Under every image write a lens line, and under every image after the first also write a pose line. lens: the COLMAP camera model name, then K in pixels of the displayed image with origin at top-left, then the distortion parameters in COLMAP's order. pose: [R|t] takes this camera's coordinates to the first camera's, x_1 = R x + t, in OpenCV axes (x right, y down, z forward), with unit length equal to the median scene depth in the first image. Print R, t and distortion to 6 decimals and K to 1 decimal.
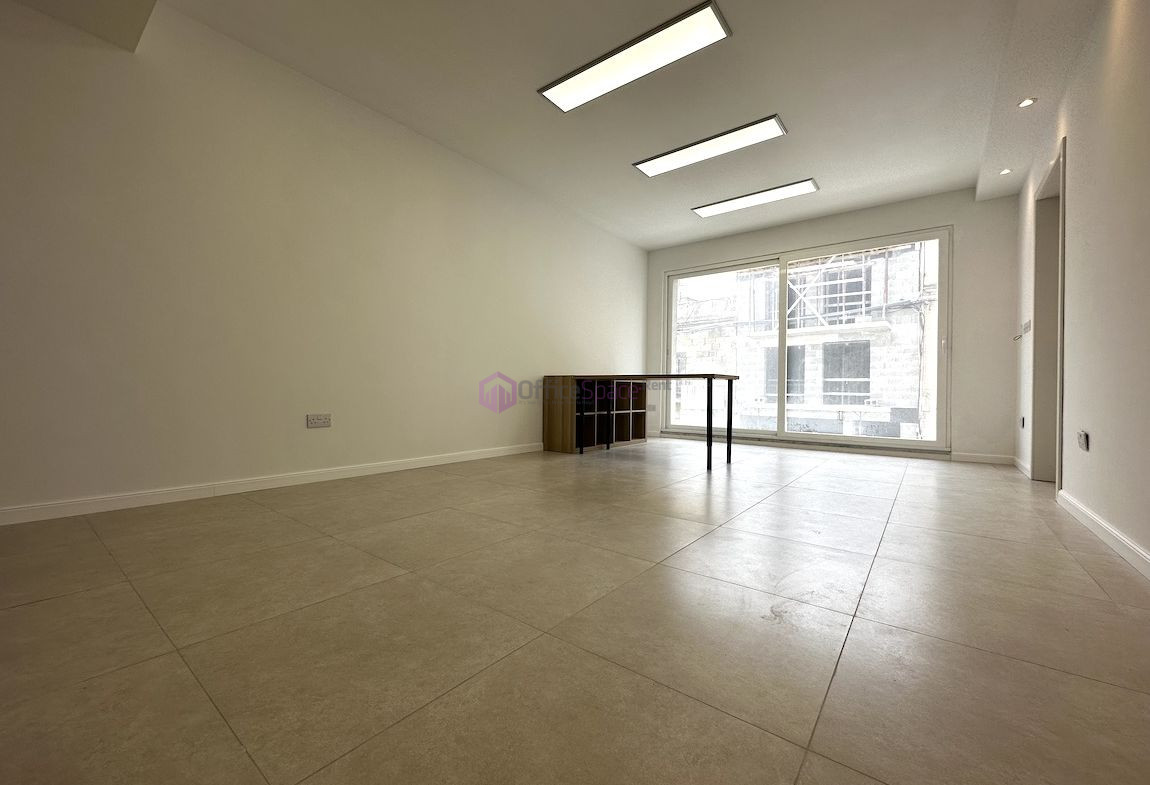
lens RADIAL K [[457.5, 0, 576.1], [0, 457.5, 394.4], [0, 0, 1]] dist [-0.002750, 0.000240]
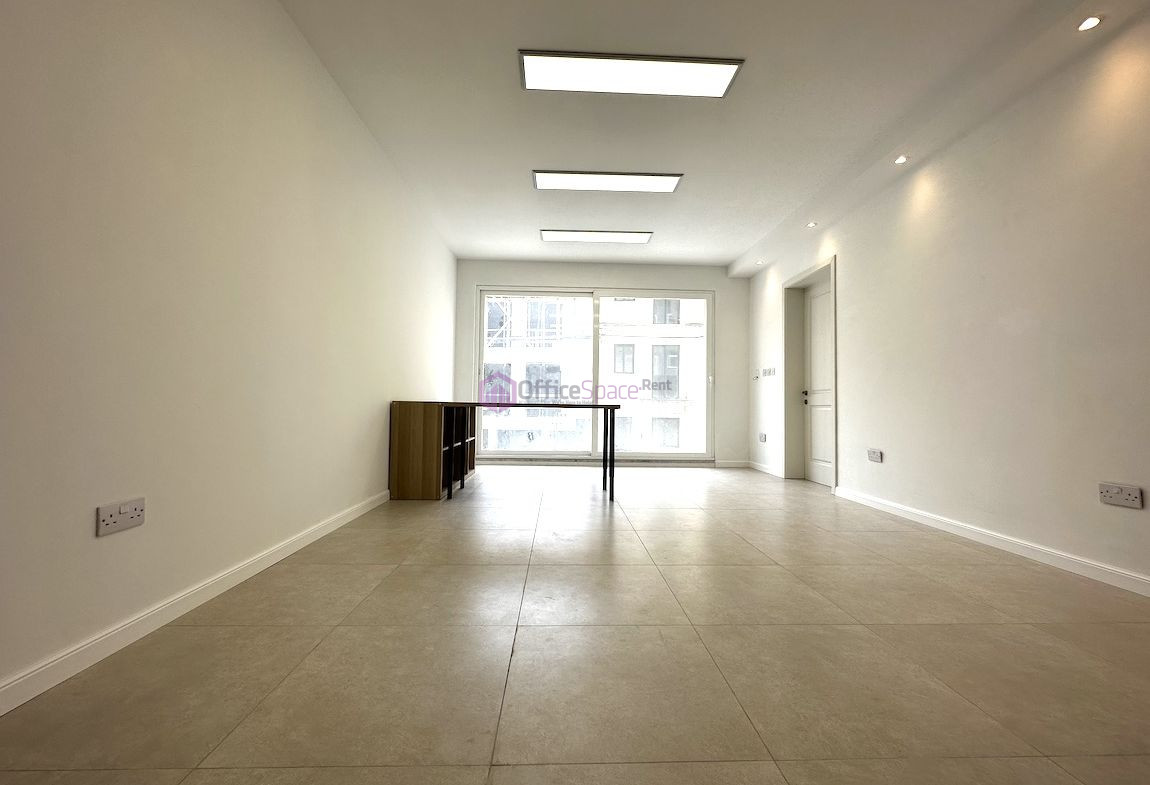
lens RADIAL K [[457.5, 0, 574.9], [0, 457.5, 392.5], [0, 0, 1]] dist [-0.002750, 0.000240]
pose [[0.766875, 0.016219, 0.641592, -0.343419], [0.000192, 0.999675, -0.025500, -0.037728], [-0.641797, 0.019678, 0.766622, 0.234964]]
